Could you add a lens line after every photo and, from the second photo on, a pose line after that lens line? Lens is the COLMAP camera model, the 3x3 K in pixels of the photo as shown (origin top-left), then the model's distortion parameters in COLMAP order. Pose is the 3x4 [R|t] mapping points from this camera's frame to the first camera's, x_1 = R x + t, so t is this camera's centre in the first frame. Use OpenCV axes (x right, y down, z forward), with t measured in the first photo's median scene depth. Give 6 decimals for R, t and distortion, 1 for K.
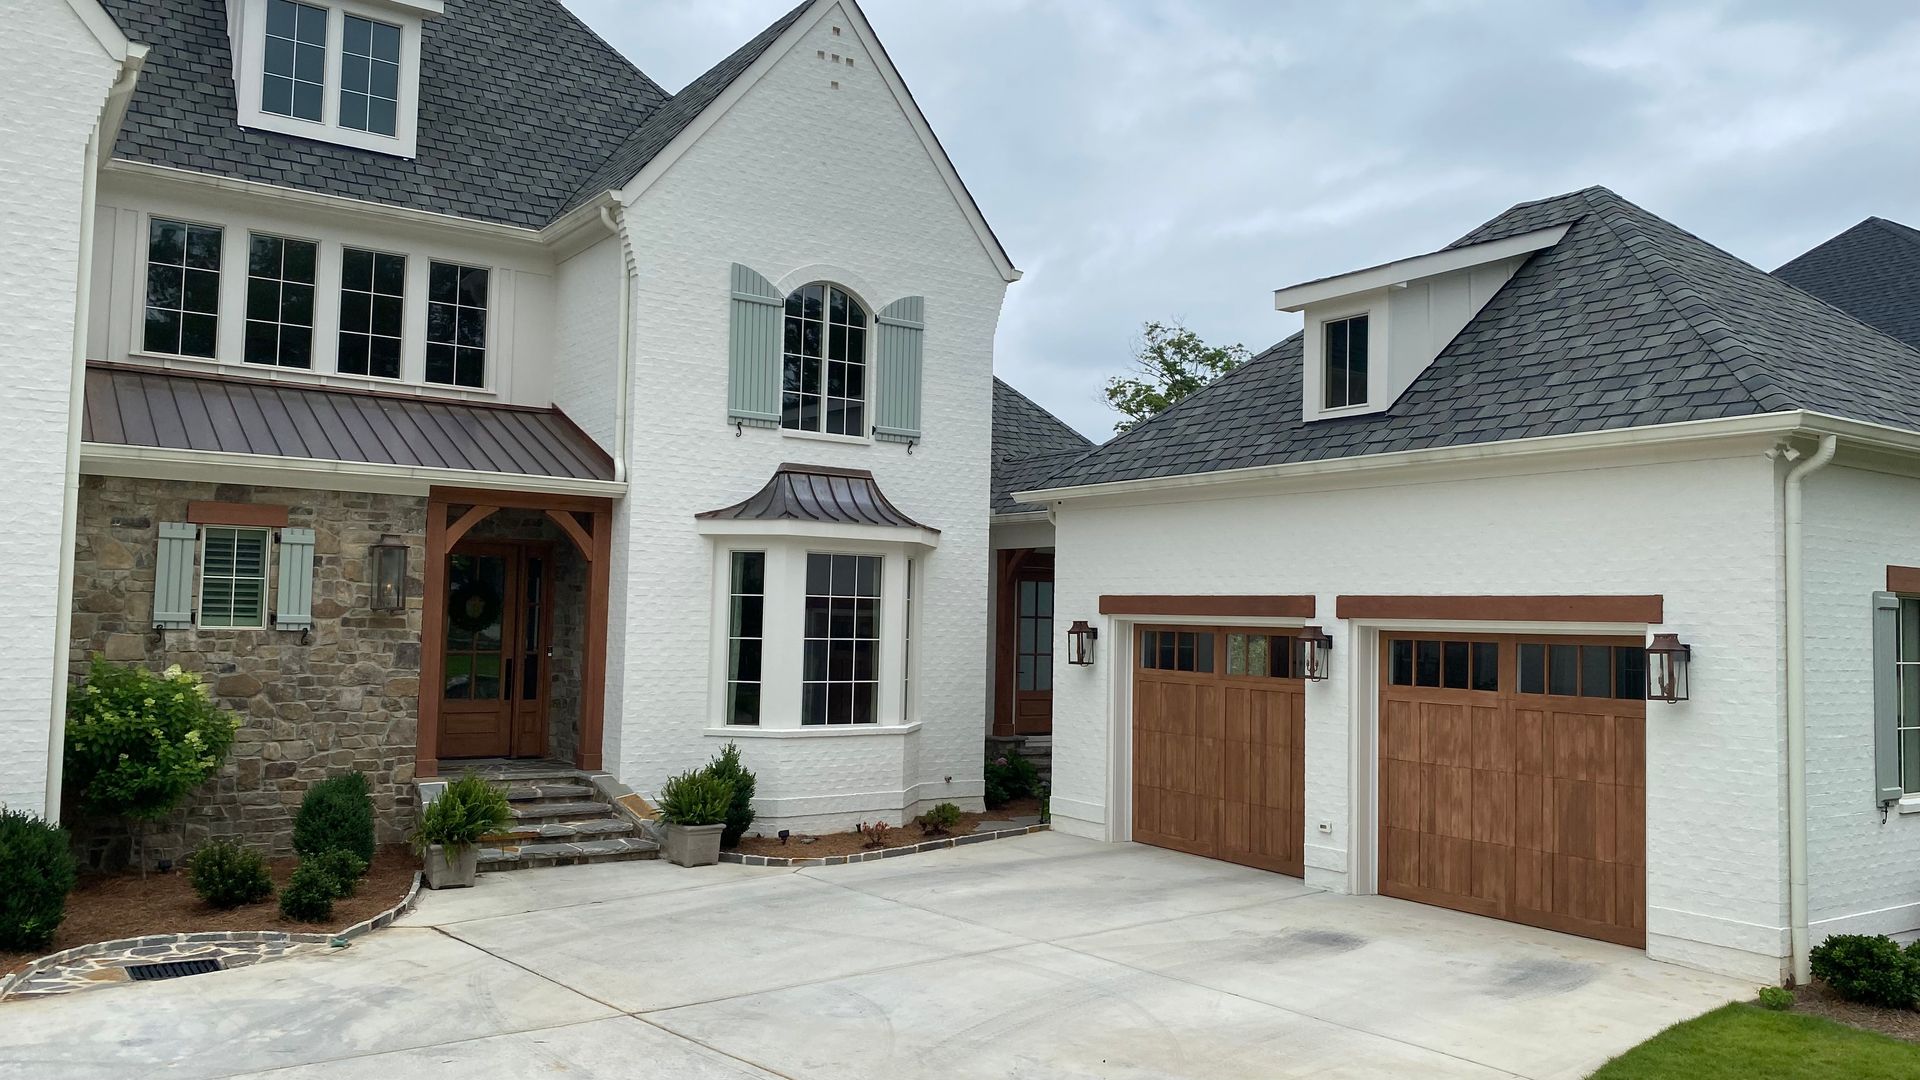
lens RADIAL K [[1448.0, 0, 926.9], [0, 1448.0, 554.2], [0, 0, 1]] dist [0.060461, -0.093684]
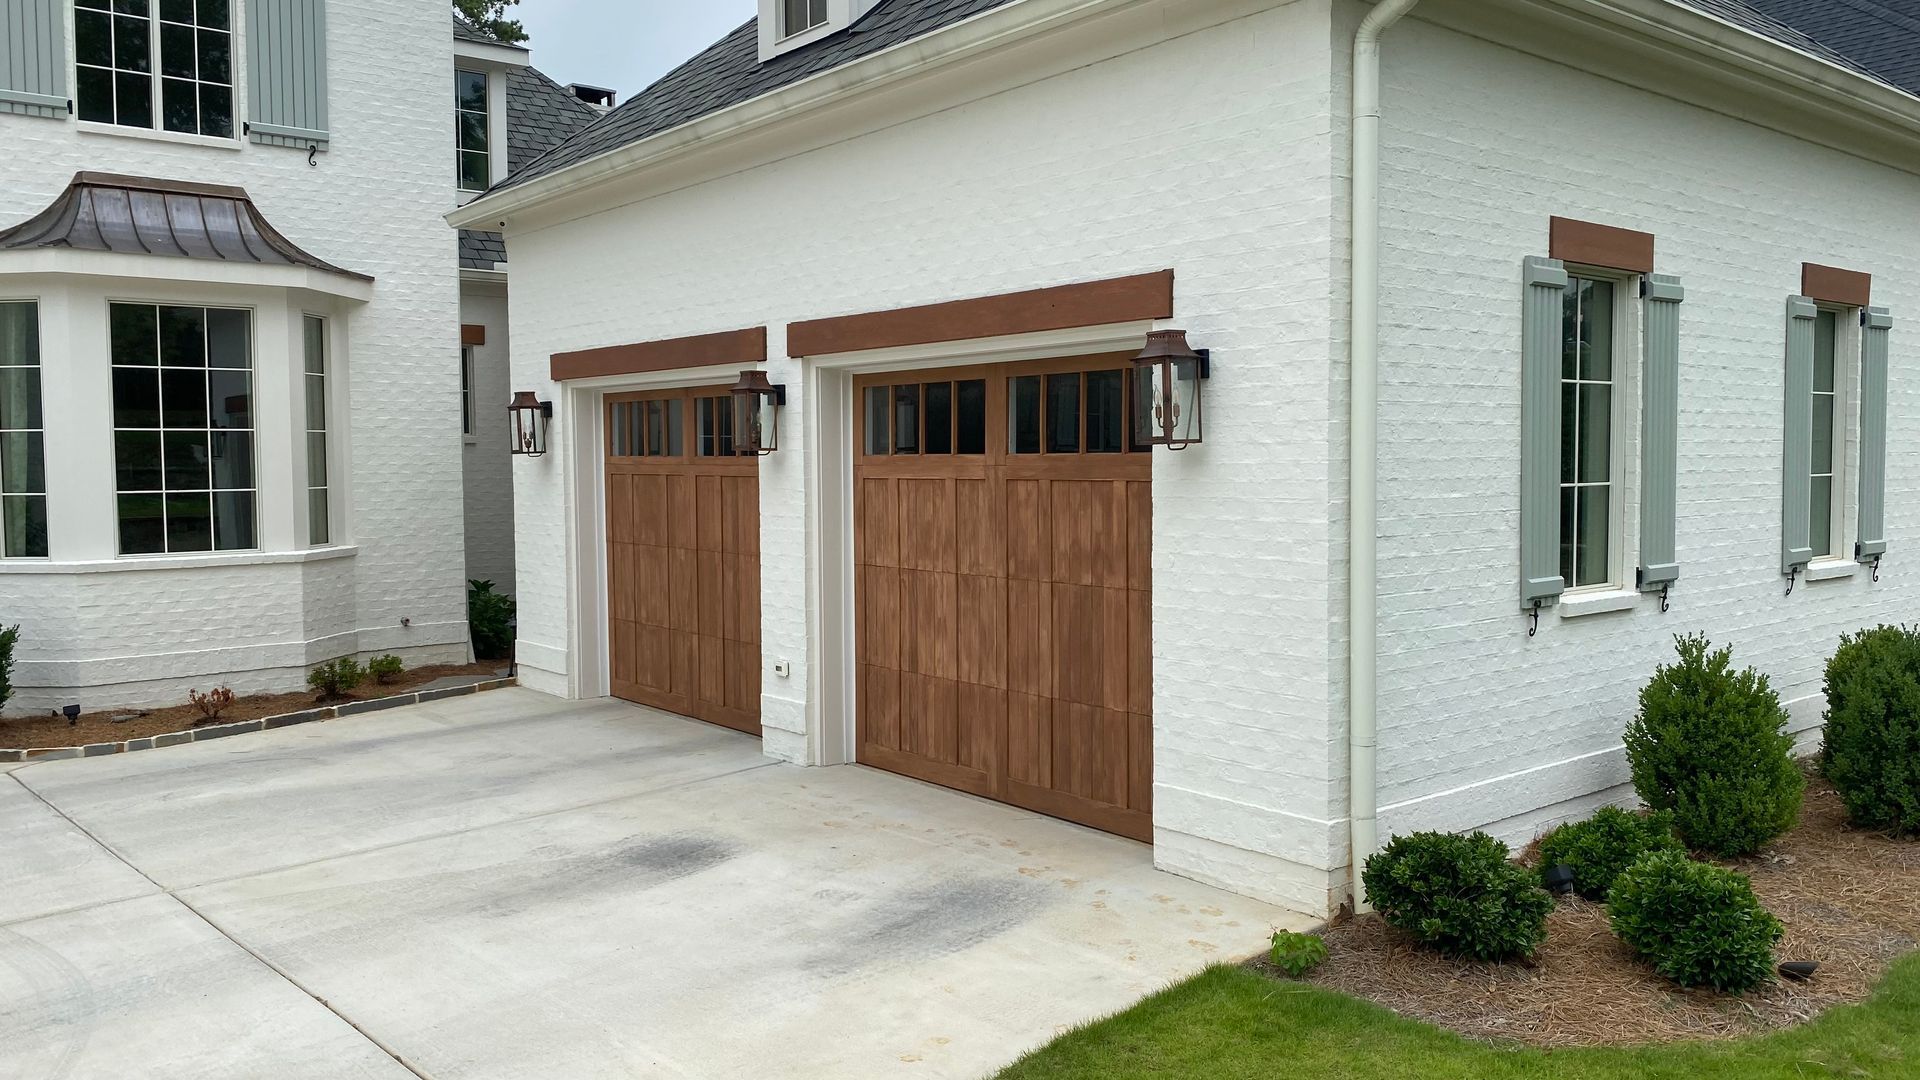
lens RADIAL K [[1448.0, 0, 911.0], [0, 1448.0, 552.5], [0, 0, 1]] dist [0.060461, -0.093684]
pose [[0.995819, -0.037192, 0.083430, 0.282072], [0.027516, 0.993068, 0.114276, 0.058792], [-0.087102, -0.111503, 0.989940, 0.339576]]
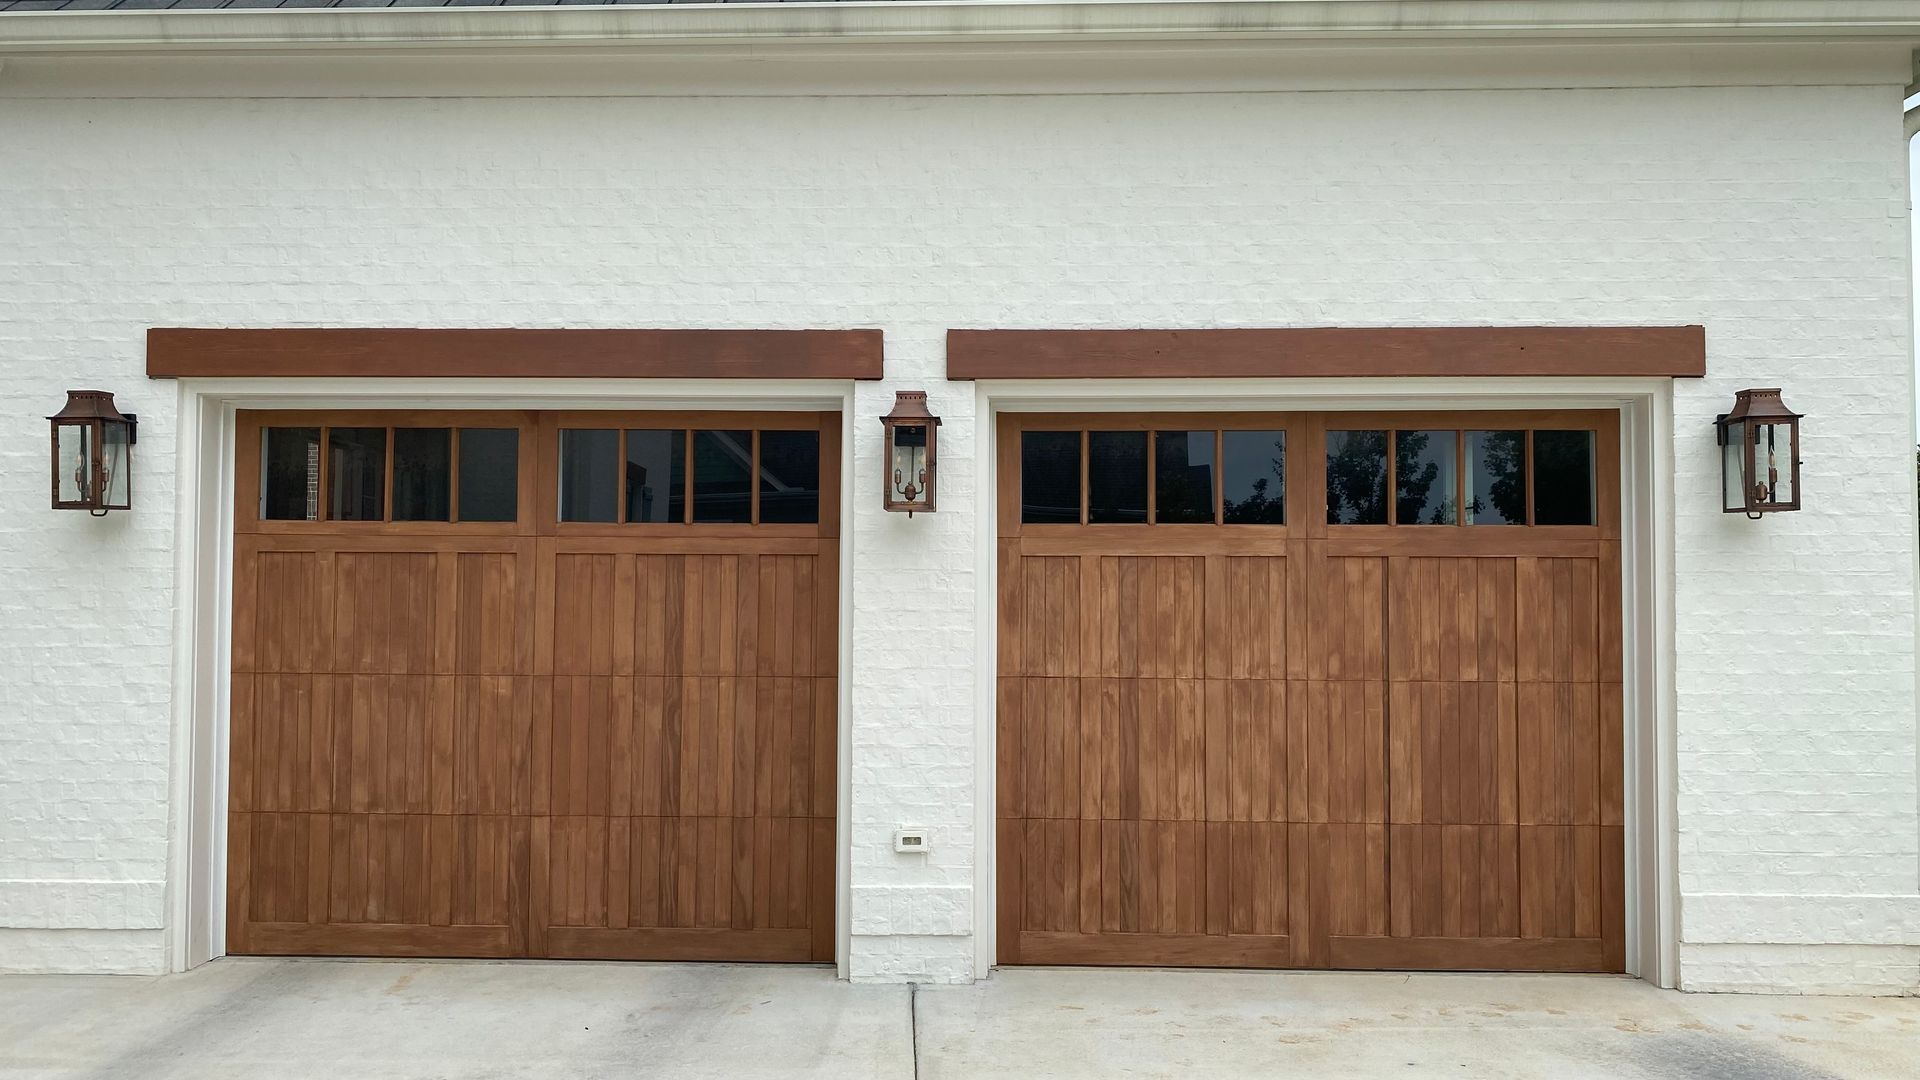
lens RADIAL K [[1615.9, 0, 866.9], [0, 1615.9, 530.7], [0, 0, 1]] dist [0.052292, -0.079925]
pose [[0.578818, -0.003586, 0.815449, -0.144025], [-0.027127, 0.999352, 0.023650, 0.080841], [-0.815005, -0.035809, 0.578346, 0.736327]]
